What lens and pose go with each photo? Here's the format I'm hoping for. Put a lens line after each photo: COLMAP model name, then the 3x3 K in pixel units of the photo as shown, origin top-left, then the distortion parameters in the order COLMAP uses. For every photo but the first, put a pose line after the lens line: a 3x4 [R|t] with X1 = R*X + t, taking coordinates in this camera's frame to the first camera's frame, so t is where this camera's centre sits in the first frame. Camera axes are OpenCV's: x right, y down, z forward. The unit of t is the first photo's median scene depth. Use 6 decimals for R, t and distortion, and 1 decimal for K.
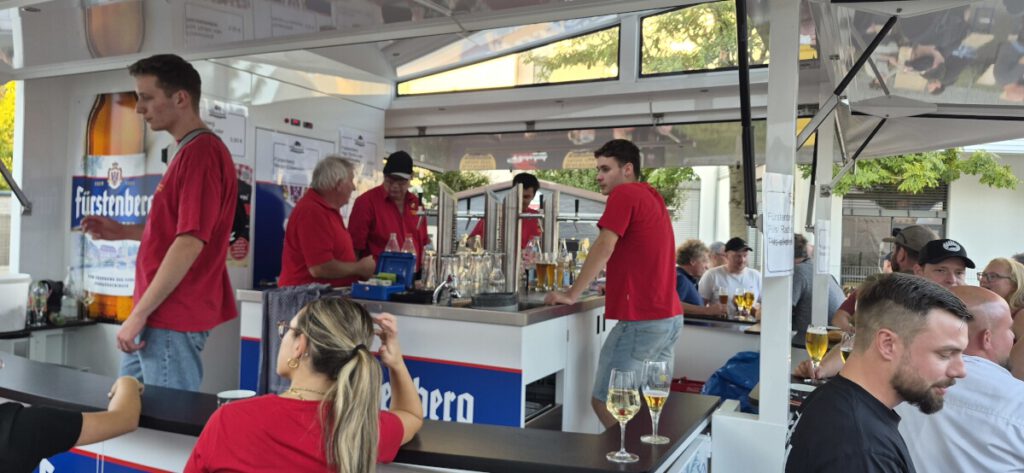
lens RADIAL K [[710.4, 0, 512.0], [0, 710.4, 236.5], [0, 0, 1]] dist [0.048270, -0.002429]
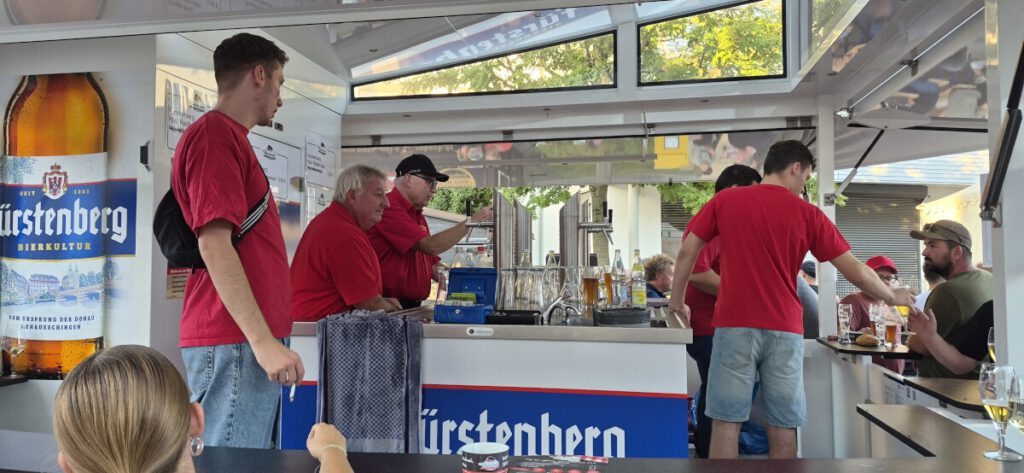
lens RADIAL K [[710.4, 0, 512.0], [0, 710.4, 236.5], [0, 0, 1]] dist [0.048270, -0.002429]
pose [[0.963993, -0.018015, 0.265318, -0.289790], [0.028734, 0.998918, -0.036574, 0.014259], [-0.264372, 0.042881, 0.963467, 0.141664]]
